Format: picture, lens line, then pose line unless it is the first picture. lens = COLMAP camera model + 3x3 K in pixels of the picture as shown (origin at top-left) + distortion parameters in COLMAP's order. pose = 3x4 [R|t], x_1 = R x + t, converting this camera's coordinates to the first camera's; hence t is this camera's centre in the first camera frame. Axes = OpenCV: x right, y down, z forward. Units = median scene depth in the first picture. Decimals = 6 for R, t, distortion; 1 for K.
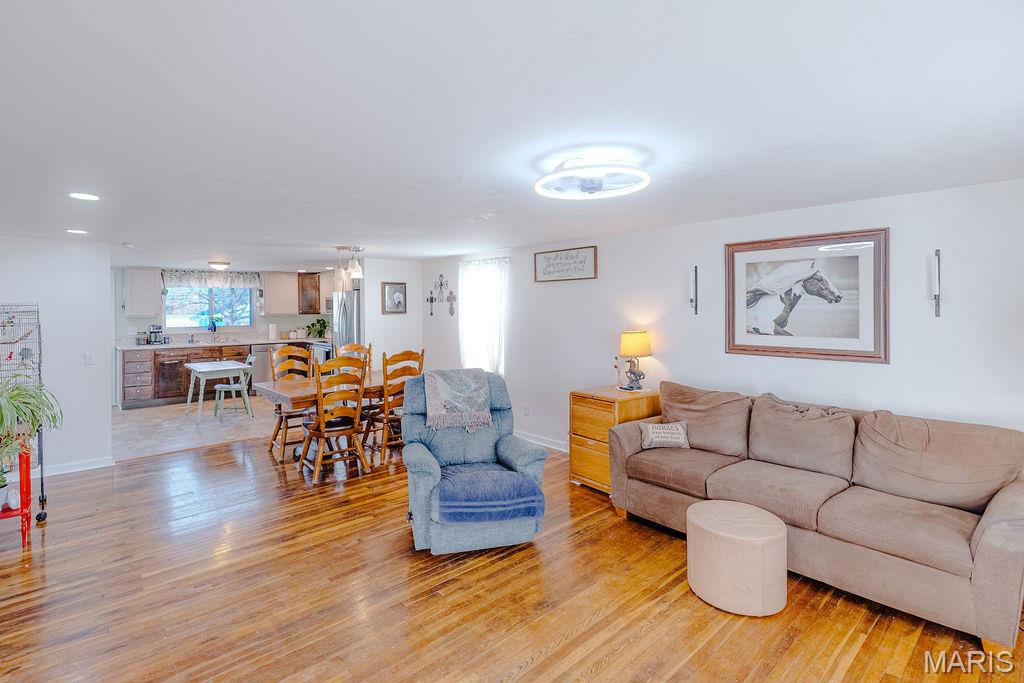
lens RADIAL K [[497.2, 0, 496.7], [0, 497.2, 311.6], [0, 0, 1]] dist [-0.007086, -0.000105]
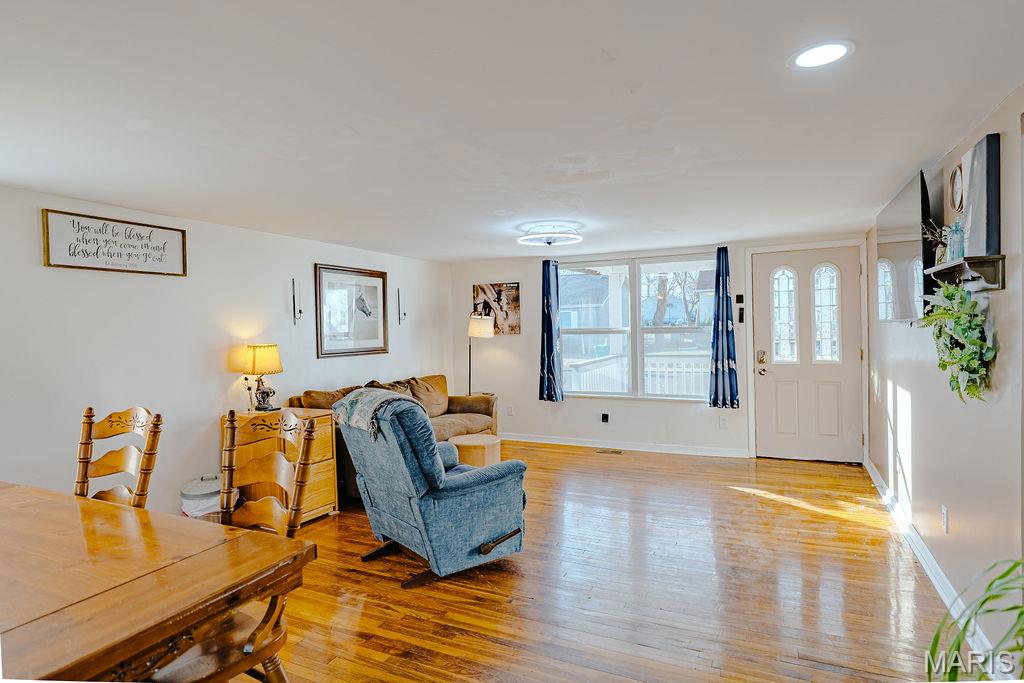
lens RADIAL K [[556.8, 0, 510.7], [0, 556.8, 335.8], [0, 0, 1]] dist [-0.002822, -0.000492]
pose [[-0.398194, -0.000295, 0.917301, -0.897872], [0.028378, 0.999517, 0.012640, 0.027646], [-0.916862, 0.031064, -0.397994, 1.111867]]
